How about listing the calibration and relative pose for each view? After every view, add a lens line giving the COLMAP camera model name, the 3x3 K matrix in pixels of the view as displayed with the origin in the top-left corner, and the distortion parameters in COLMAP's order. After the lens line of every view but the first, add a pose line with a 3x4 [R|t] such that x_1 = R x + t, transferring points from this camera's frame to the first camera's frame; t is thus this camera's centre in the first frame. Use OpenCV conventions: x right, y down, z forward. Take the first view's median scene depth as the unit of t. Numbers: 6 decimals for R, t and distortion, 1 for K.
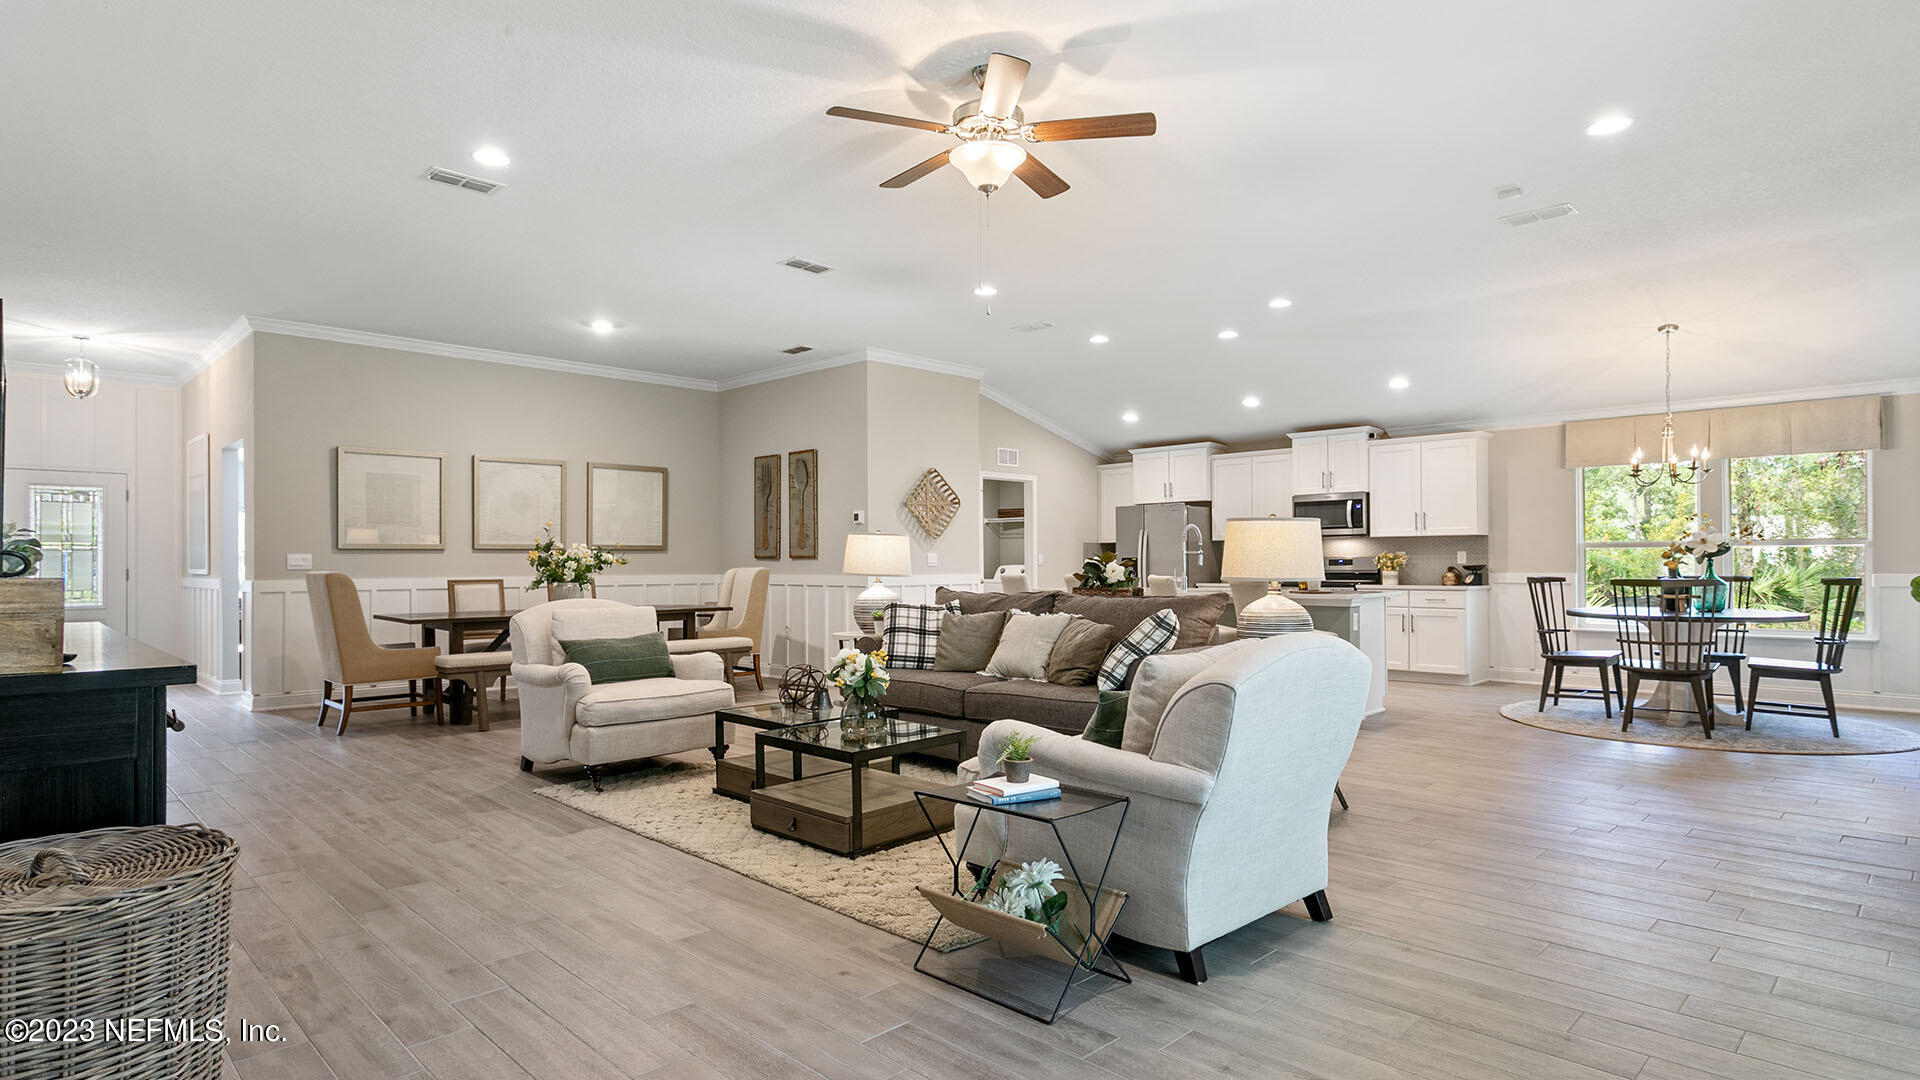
lens RADIAL K [[1008.2, 0, 960.0], [0, 1008.2, 540.0], [0, 0, 1]] dist [0.001354, 0.000054]
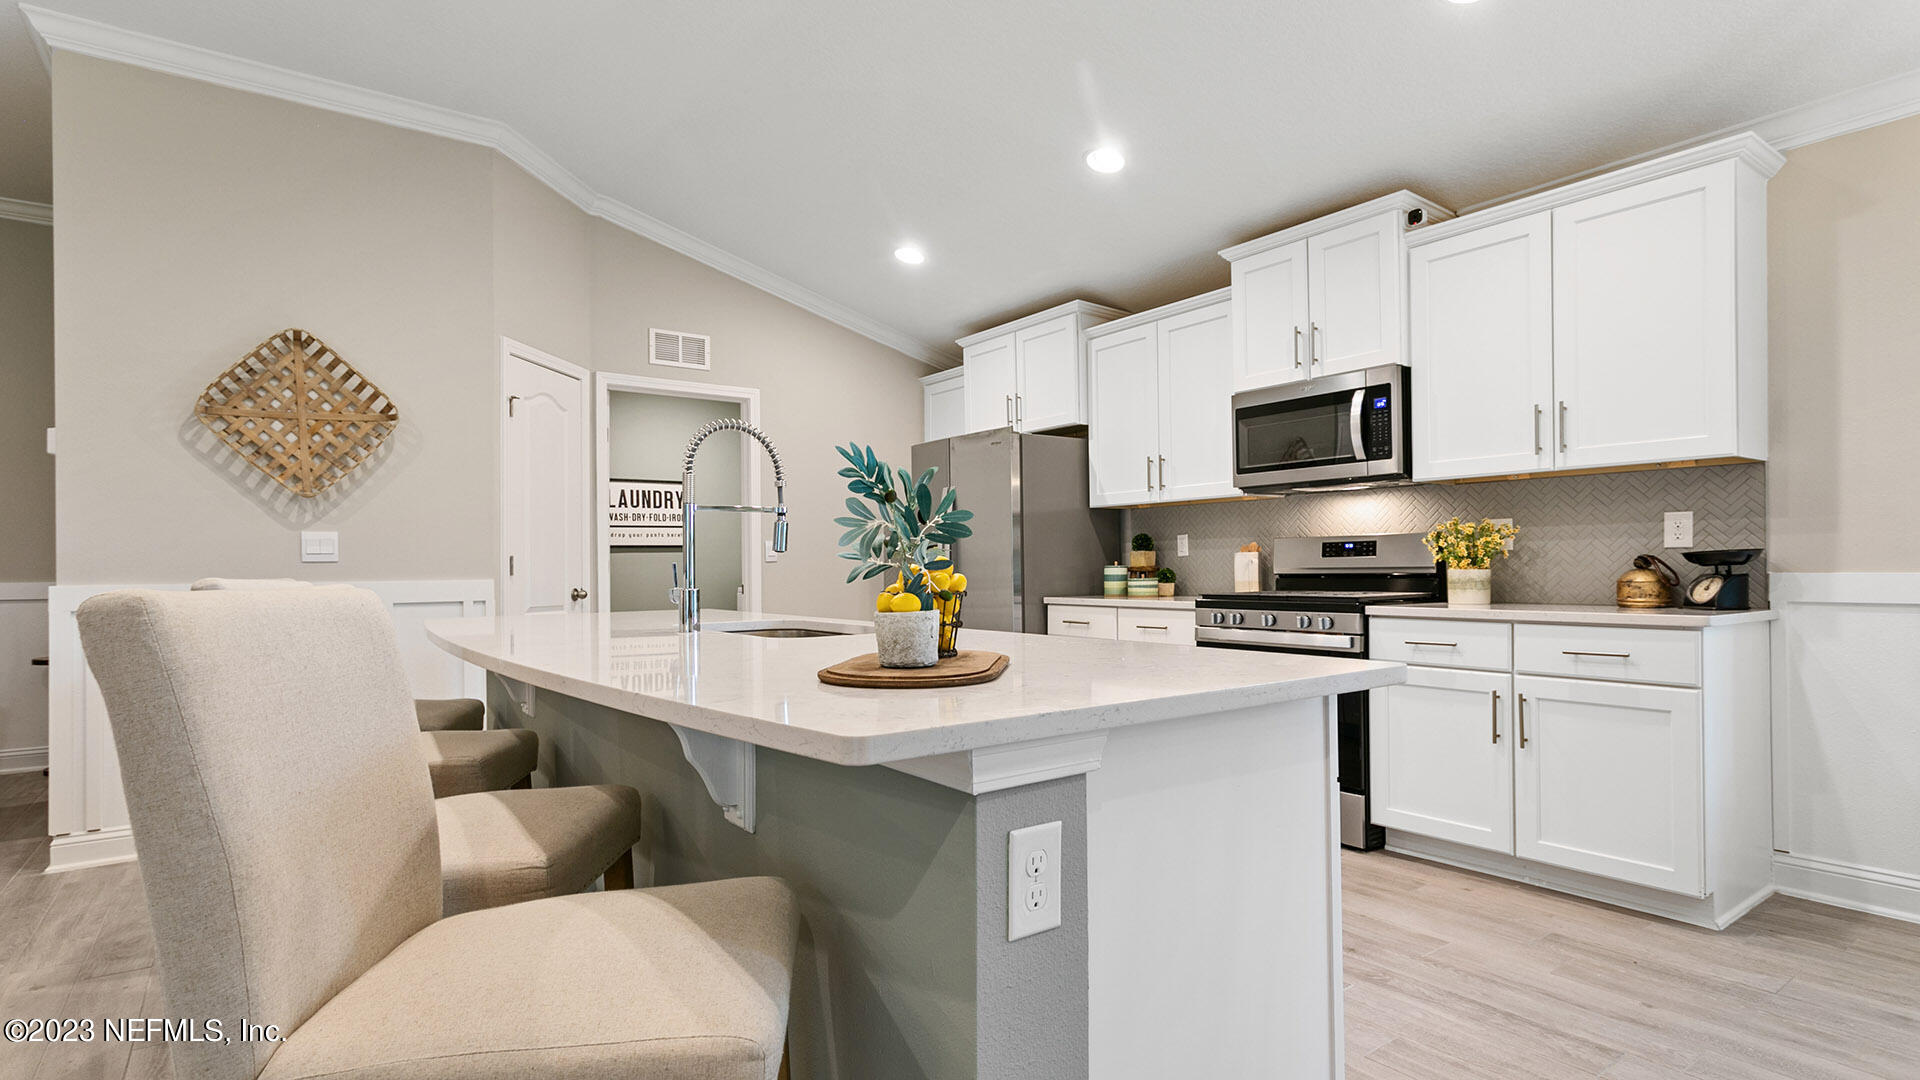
lens RADIAL K [[963.6, 0, 960.0], [0, 963.6, 540.0], [0, 0, 1]] dist [0.001351, 0.000662]
pose [[0.988994, -0.008085, -0.147733, 0.290466], [0.007202, 0.999953, -0.006517, 0.020846], [0.147778, 0.005381, 0.989006, 0.611299]]
